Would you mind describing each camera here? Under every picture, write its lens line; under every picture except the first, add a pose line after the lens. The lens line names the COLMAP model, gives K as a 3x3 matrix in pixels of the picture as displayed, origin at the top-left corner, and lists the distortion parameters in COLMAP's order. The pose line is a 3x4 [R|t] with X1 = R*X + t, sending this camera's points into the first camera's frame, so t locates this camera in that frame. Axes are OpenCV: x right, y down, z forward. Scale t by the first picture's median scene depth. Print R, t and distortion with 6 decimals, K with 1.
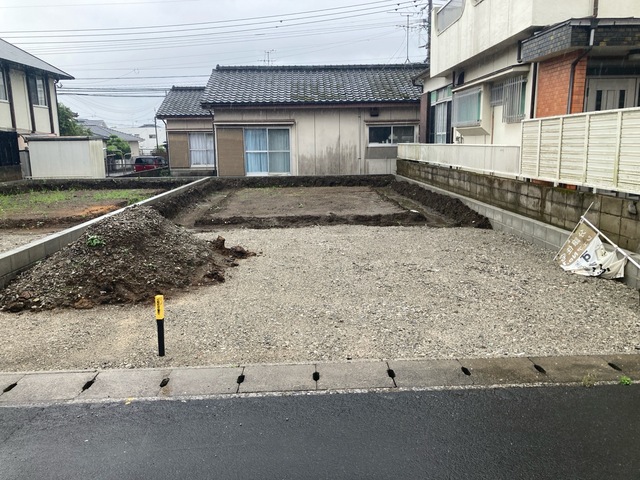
lens RADIAL K [[512.4, 0, 320.0], [0, 512.4, 240.0], [0, 0, 1]] dist [0.048212, -0.074946]
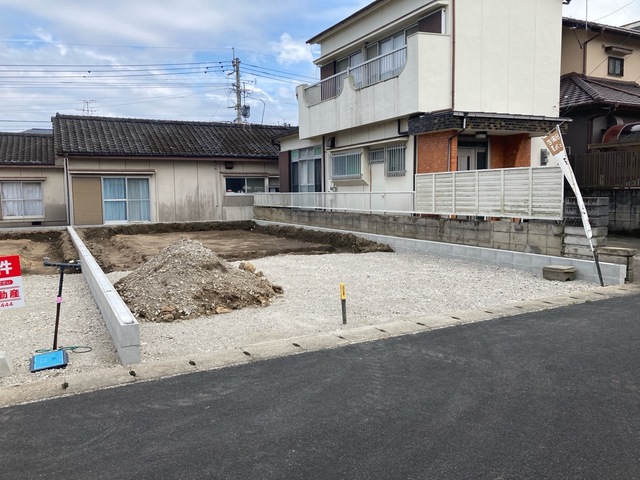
lens RADIAL K [[512.4, 0, 320.0], [0, 512.4, 240.0], [0, 0, 1]] dist [0.048212, -0.074946]
pose [[0.901975, -0.037687, 0.430141, -0.203558], [0.080480, 0.993400, -0.081723, 0.019590], [-0.424222, 0.108330, 0.899055, -0.067921]]
